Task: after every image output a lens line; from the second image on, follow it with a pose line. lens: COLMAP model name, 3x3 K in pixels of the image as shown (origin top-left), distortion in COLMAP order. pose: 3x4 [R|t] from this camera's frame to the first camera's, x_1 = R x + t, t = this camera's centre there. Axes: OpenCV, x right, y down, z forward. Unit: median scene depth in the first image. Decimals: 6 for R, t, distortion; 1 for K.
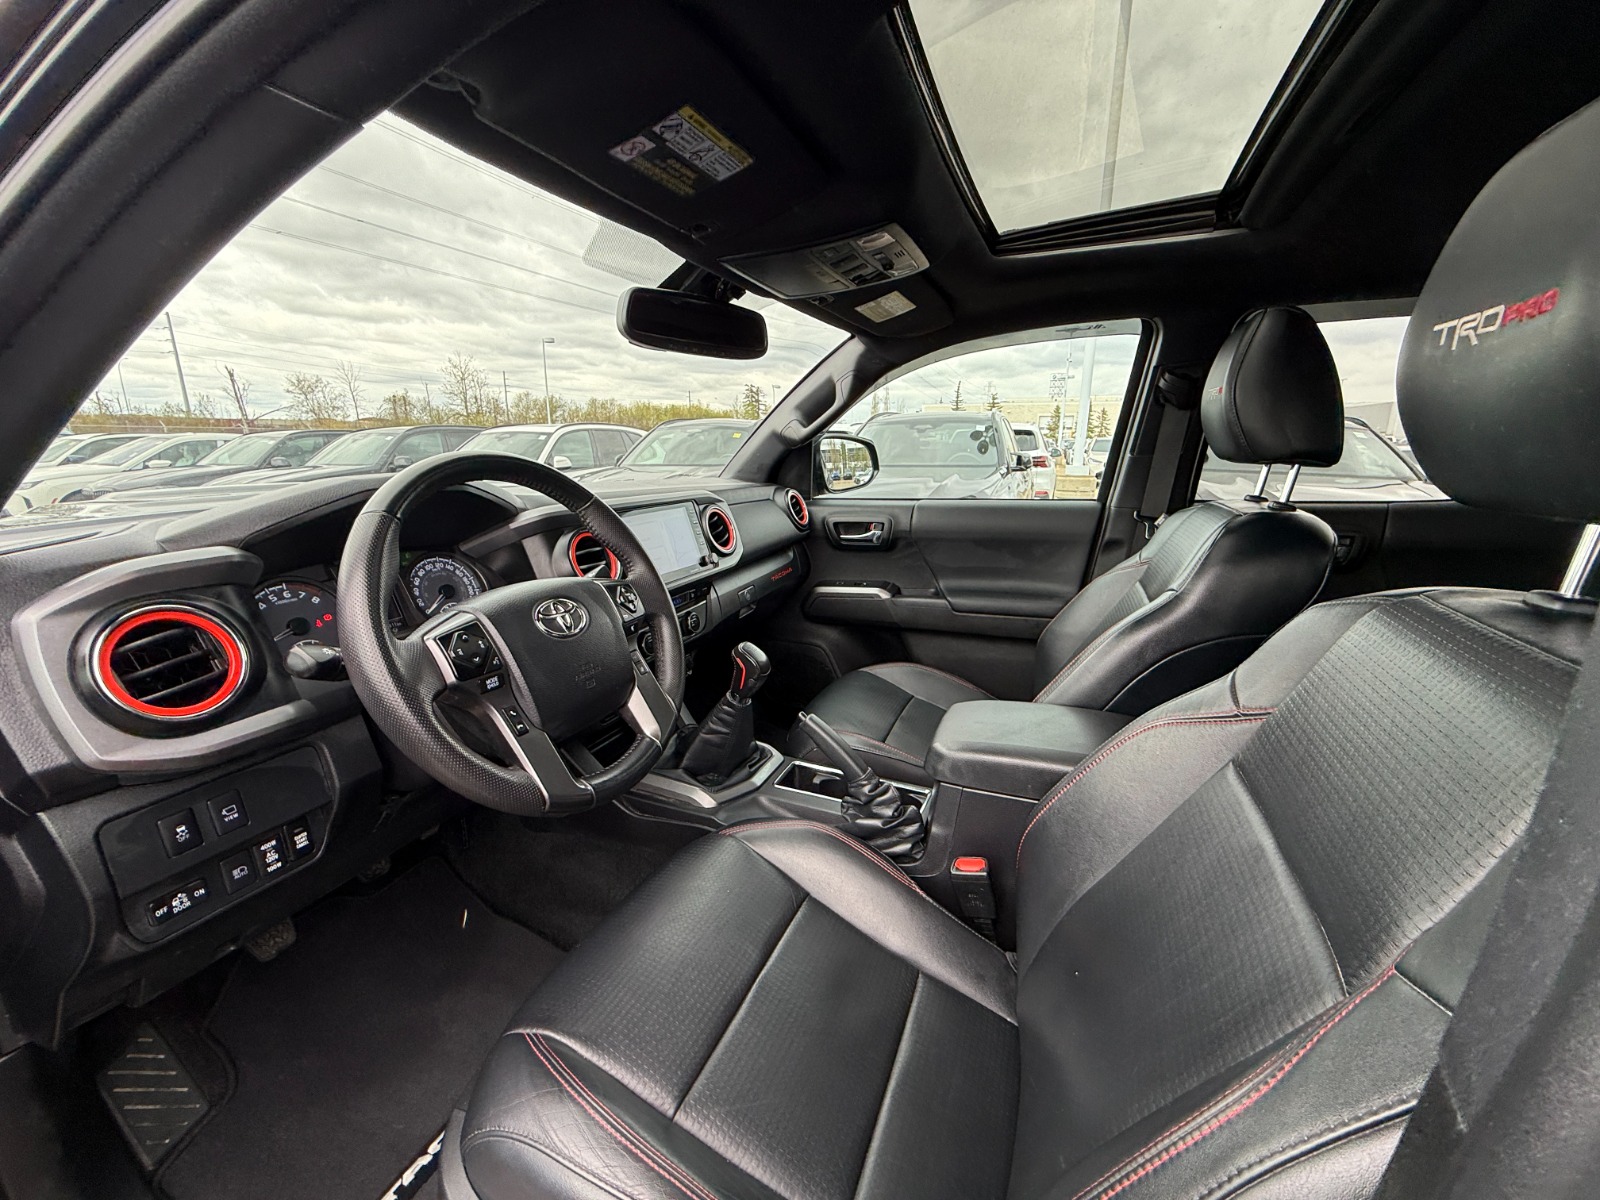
lens RADIAL K [[641.0, 0, 794.2], [0, 641.0, 598.6], [0, 0, 1]] dist [-0.000811, -0.000168]
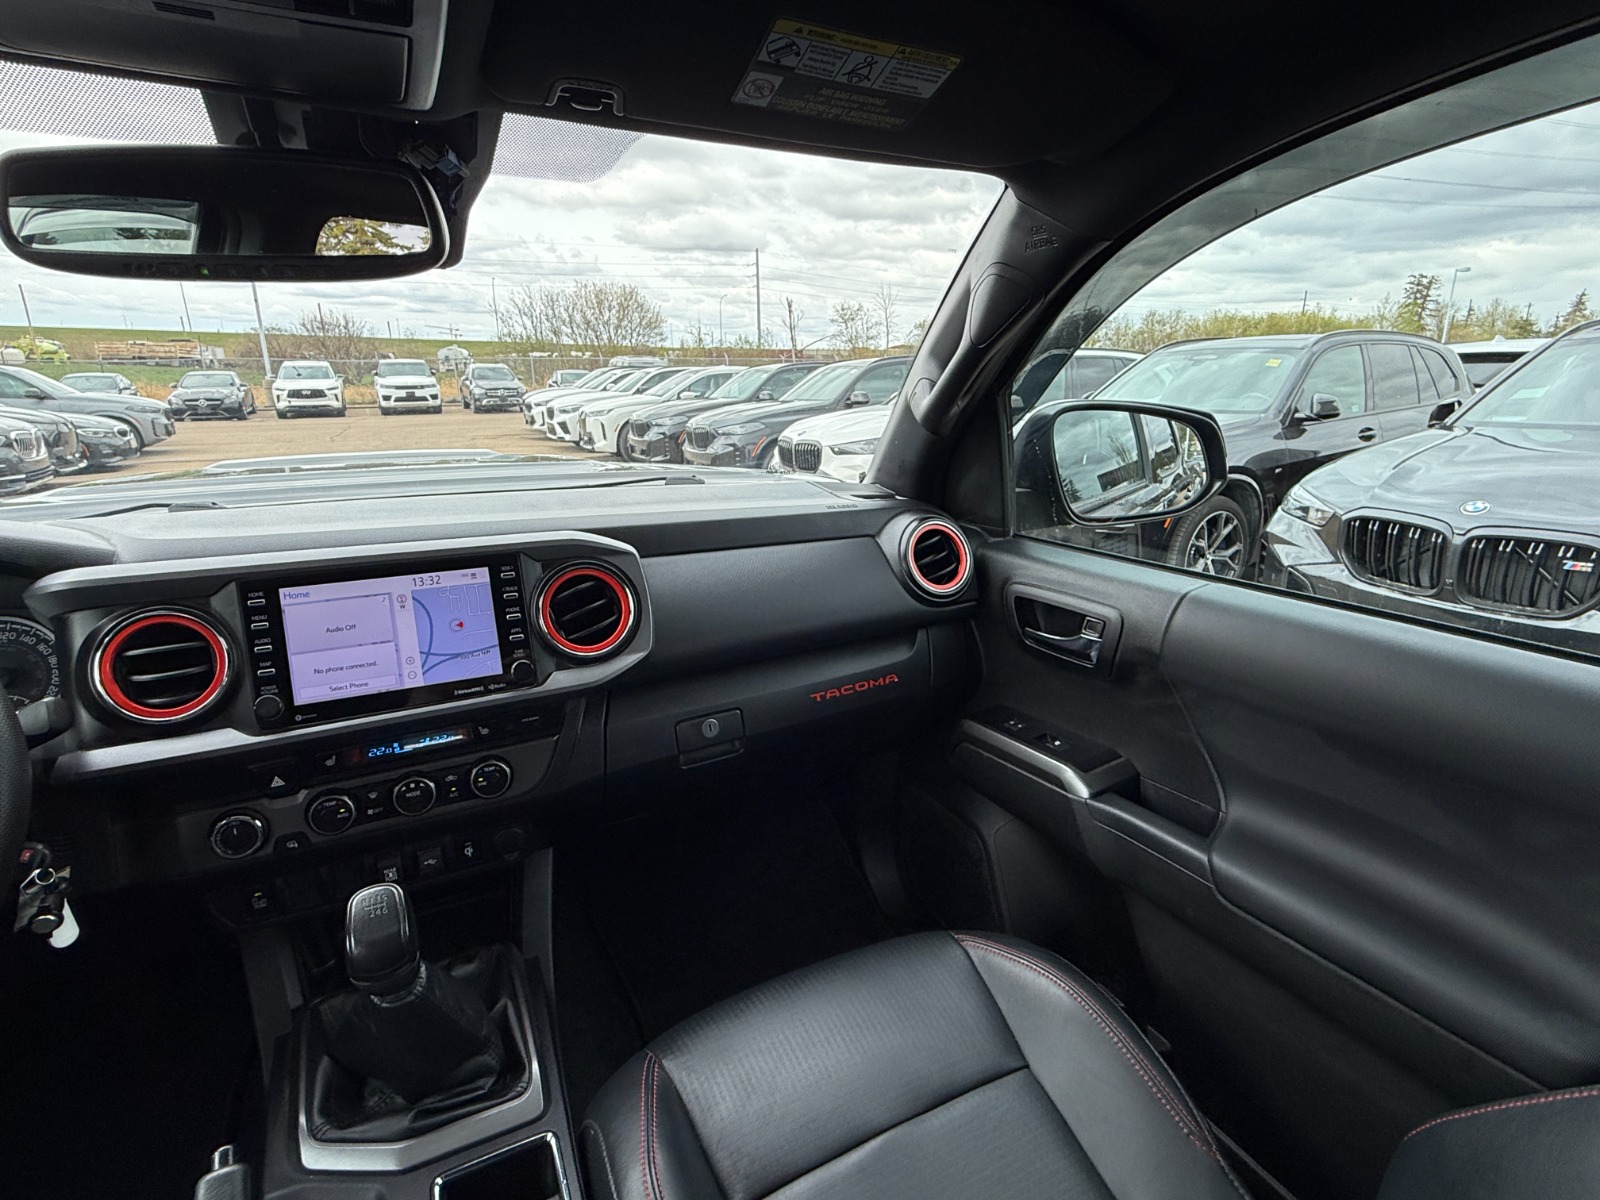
lens RADIAL K [[791.7, 0, 800.0], [0, 791.7, 600.0], [0, 0, 1]] dist [-0.002396, 0.000454]
pose [[0.765565, 0.173820, -0.619433, 0.336471], [-0.145449, 0.984644, 0.096539, -0.166911], [0.626701, 0.016189, 0.779091, 0.507257]]
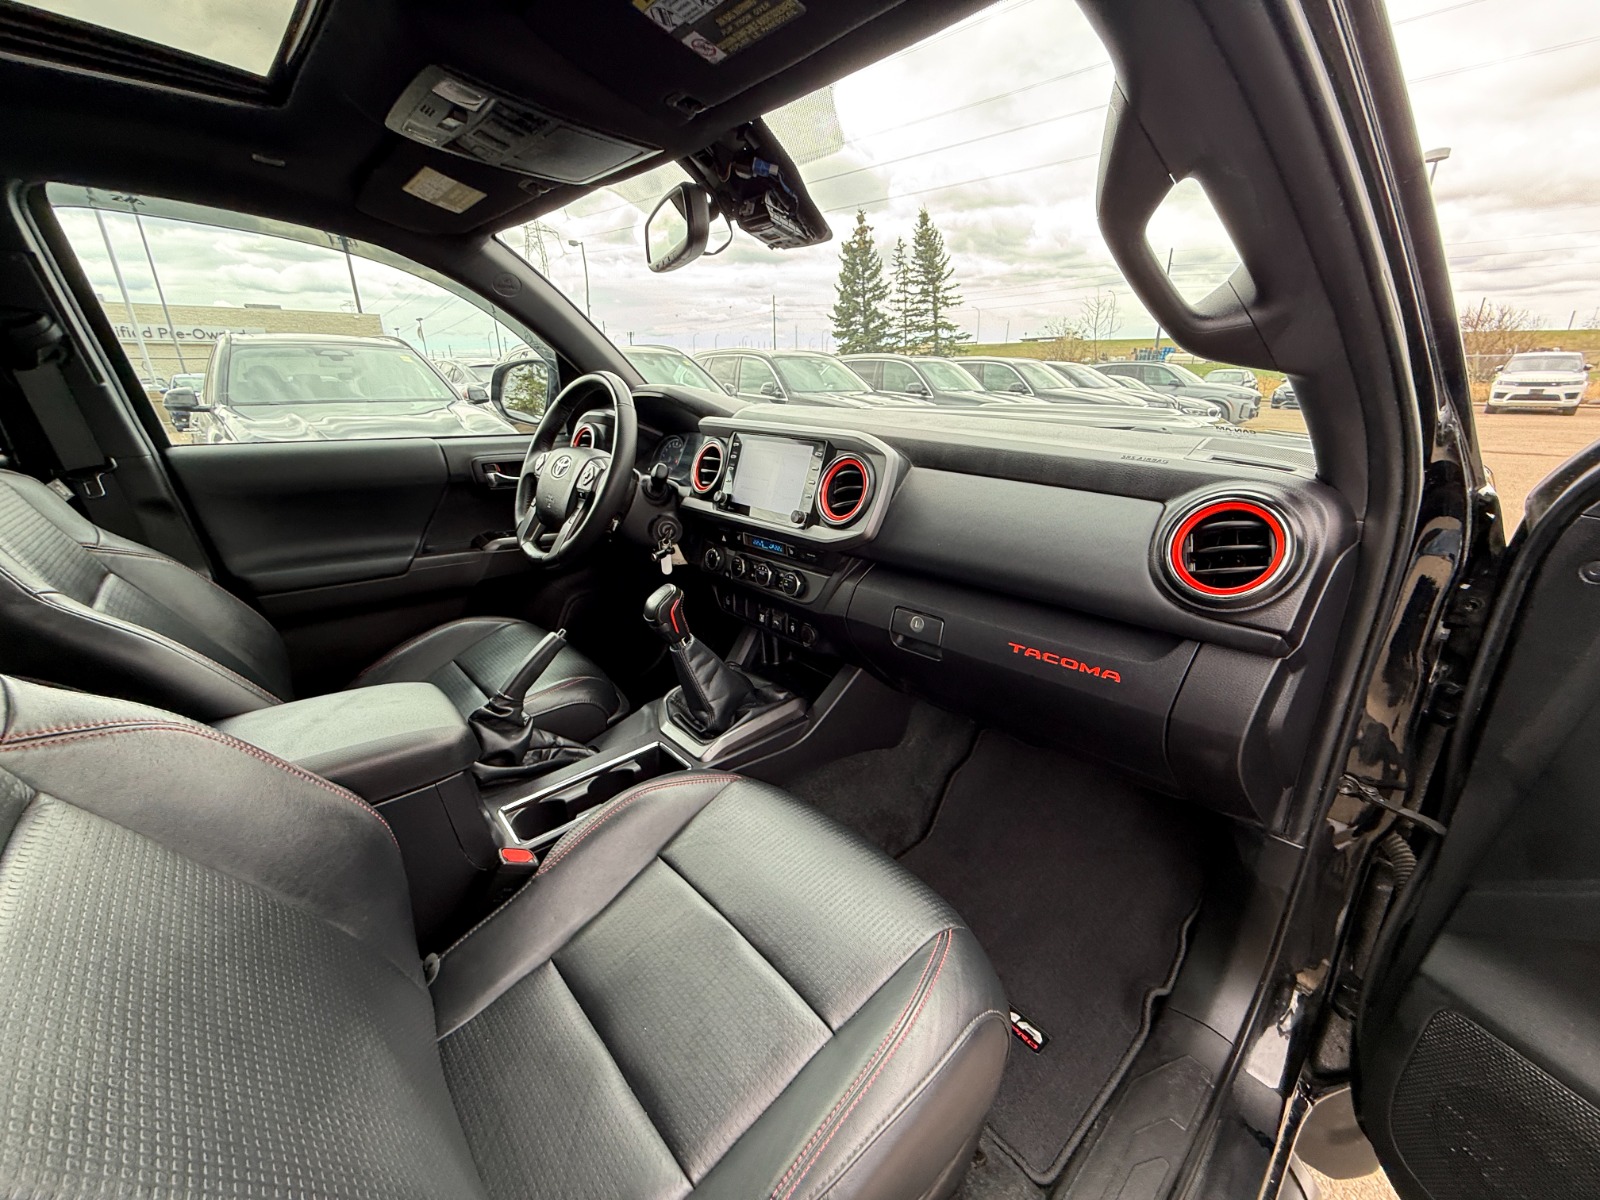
lens RADIAL K [[638.5, 0, 792.4], [0, 638.5, 602.7], [0, 0, 1]] dist [-0.000074, -0.000113]
pose [[-0.420099, 0.305680, -0.854445, 0.447694], [-0.209113, 0.883613, 0.418928, -0.230596], [0.883056, 0.354667, -0.307283, 0.999806]]
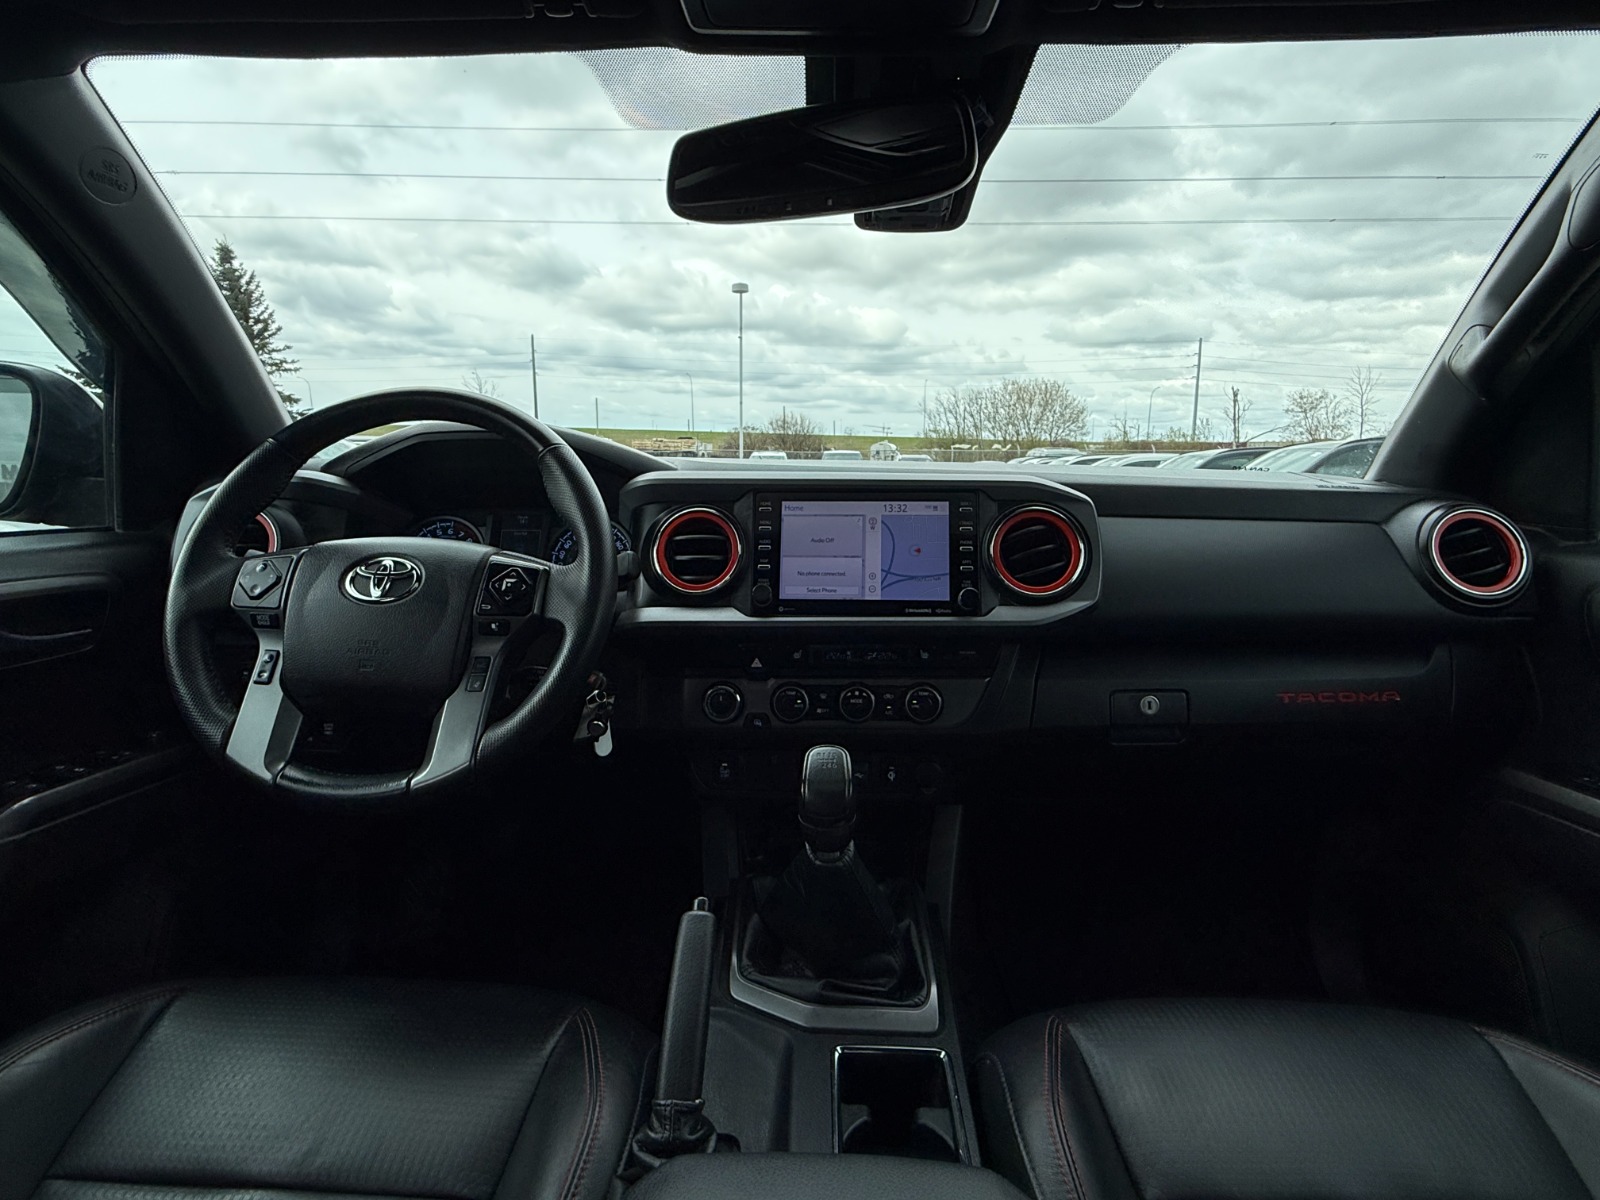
lens RADIAL K [[792.5, 0, 792.8], [0, 792.5, 598.4], [0, 0, 1]] dist [0.001099, 0.000278]
pose [[0.357040, 0.154309, -0.921255, 0.338168], [-0.223985, 0.971630, 0.075940, -0.062573], [0.906837, 0.179234, 0.381473, 0.484527]]
